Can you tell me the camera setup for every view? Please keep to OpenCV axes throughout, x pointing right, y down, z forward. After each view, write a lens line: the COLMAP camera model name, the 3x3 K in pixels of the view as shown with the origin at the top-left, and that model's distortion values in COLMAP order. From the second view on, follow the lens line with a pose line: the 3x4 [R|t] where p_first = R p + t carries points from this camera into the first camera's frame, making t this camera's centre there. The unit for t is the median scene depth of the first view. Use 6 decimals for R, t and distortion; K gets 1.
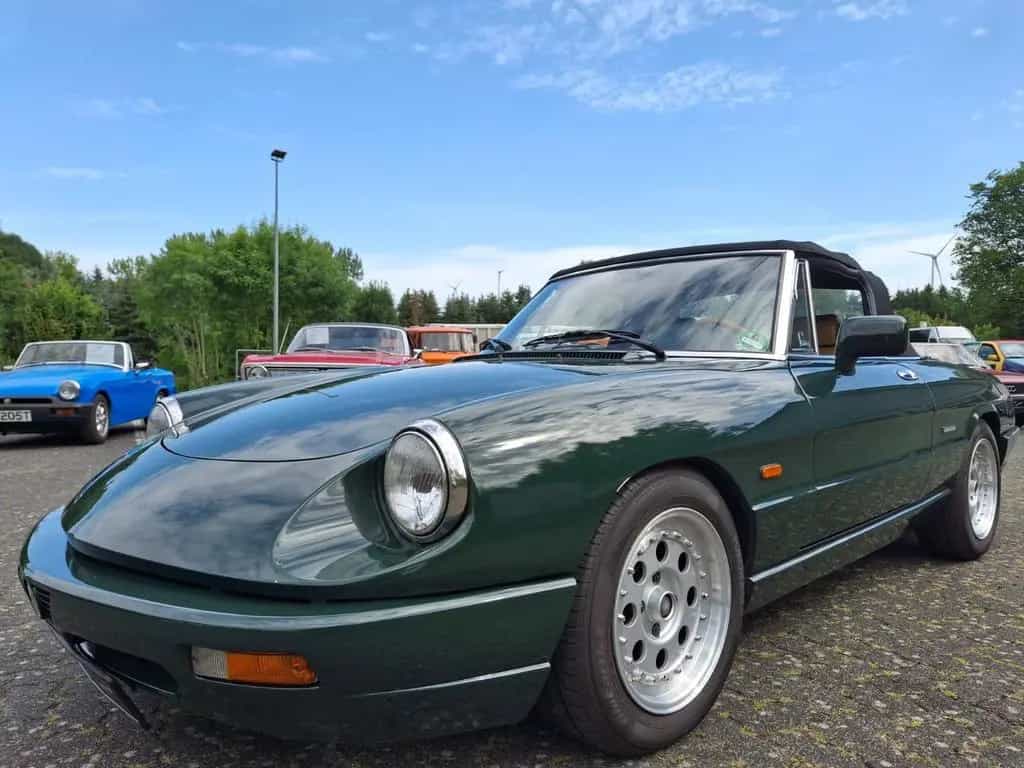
lens RADIAL K [[764.5, 0, 512.0], [0, 764.5, 384.0], [0, 0, 1]] dist [0.001289, -0.005663]
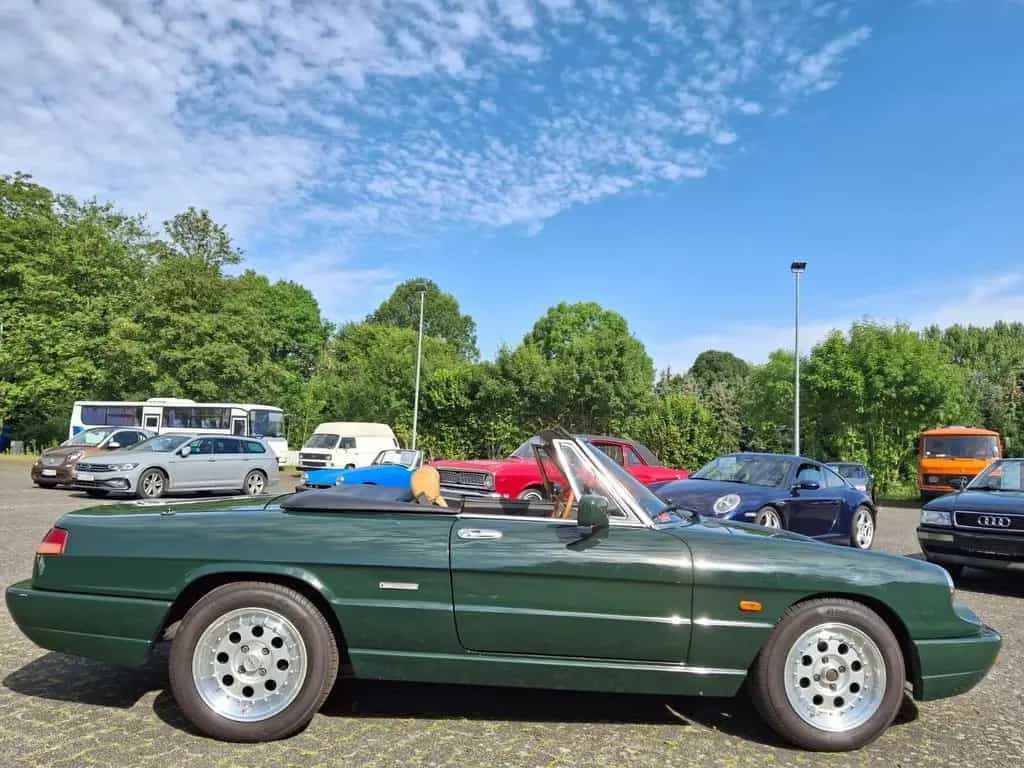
lens RADIAL K [[751.7, 0, 530.5], [0, 751.7, 383.3], [0, 0, 1]] dist [0.091294, -0.159627]
pose [[0.606039, -0.061855, -0.793027, 0.222321], [-0.041592, 0.993144, -0.109249, -0.008904], [0.794347, 0.099192, 0.599311, 0.076451]]
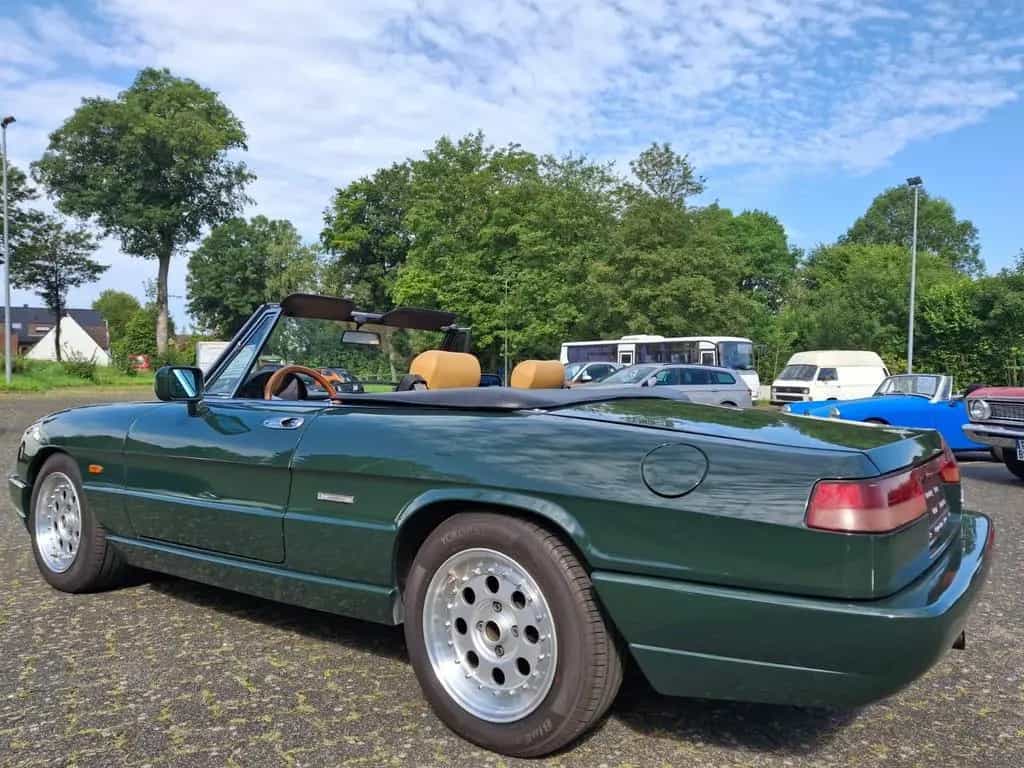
lens RADIAL K [[743.4, 0, 518.2], [0, 743.4, 400.8], [0, 0, 1]] dist [0.083749, -0.166707]
pose [[0.034854, 0.021162, -0.999168, 0.145178], [-0.033145, 0.999250, 0.020007, -0.005385], [0.998843, 0.032420, 0.035530, 0.100466]]
